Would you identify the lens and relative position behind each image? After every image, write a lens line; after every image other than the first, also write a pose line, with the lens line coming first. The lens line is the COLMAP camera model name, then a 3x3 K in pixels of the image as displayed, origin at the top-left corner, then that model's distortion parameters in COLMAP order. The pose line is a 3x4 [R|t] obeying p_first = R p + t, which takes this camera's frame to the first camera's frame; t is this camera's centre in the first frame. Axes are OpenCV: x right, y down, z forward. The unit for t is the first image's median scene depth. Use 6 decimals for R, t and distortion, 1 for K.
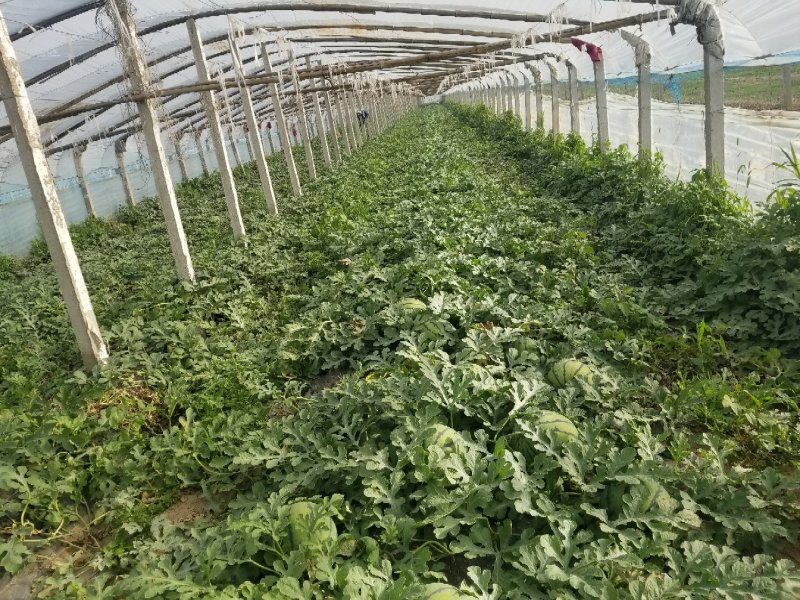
lens RADIAL K [[632.9, 0, 382.4], [0, 632.9, 288.9], [0, 0, 1]] dist [0.091077, -0.147644]
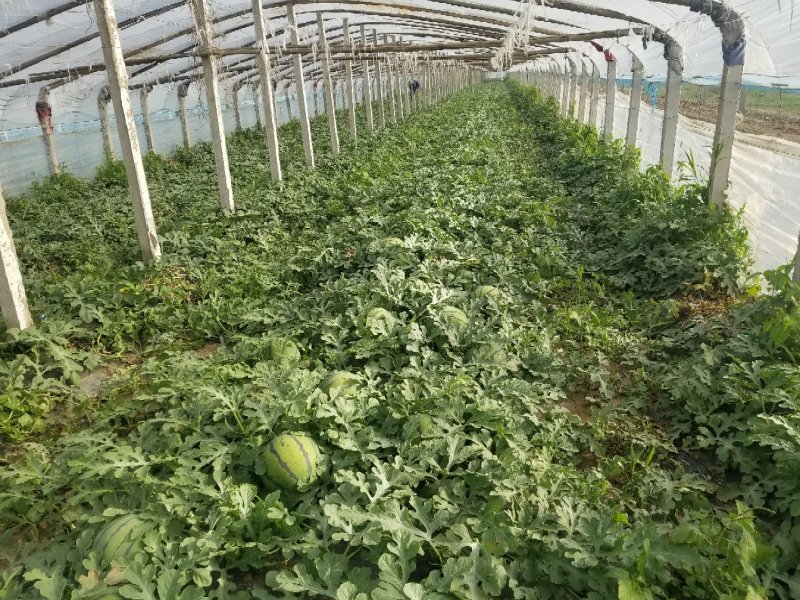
lens RADIAL K [[631.8, 0, 400.0], [0, 631.8, 300.0], [0, 0, 1]] dist [0.115290, -0.218130]
pose [[0.992279, 0.119846, -0.031931, 0.152425], [-0.117699, 0.991094, 0.062280, 0.081017], [0.039111, -0.058041, 0.997548, -0.405511]]
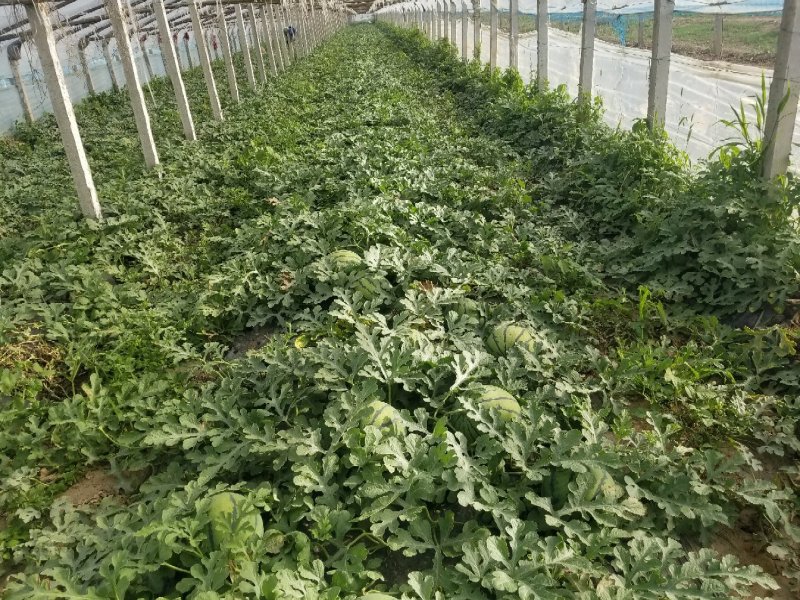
lens RADIAL K [[632.9, 0, 388.5], [0, 632.9, 297.7], [0, 0, 1]] dist [0.086410, -0.131793]
pose [[0.991998, 0.012492, 0.125634, -0.009165], [-0.027988, 0.992093, 0.122347, -0.041644], [-0.123112, -0.124884, 0.984504, 0.088909]]
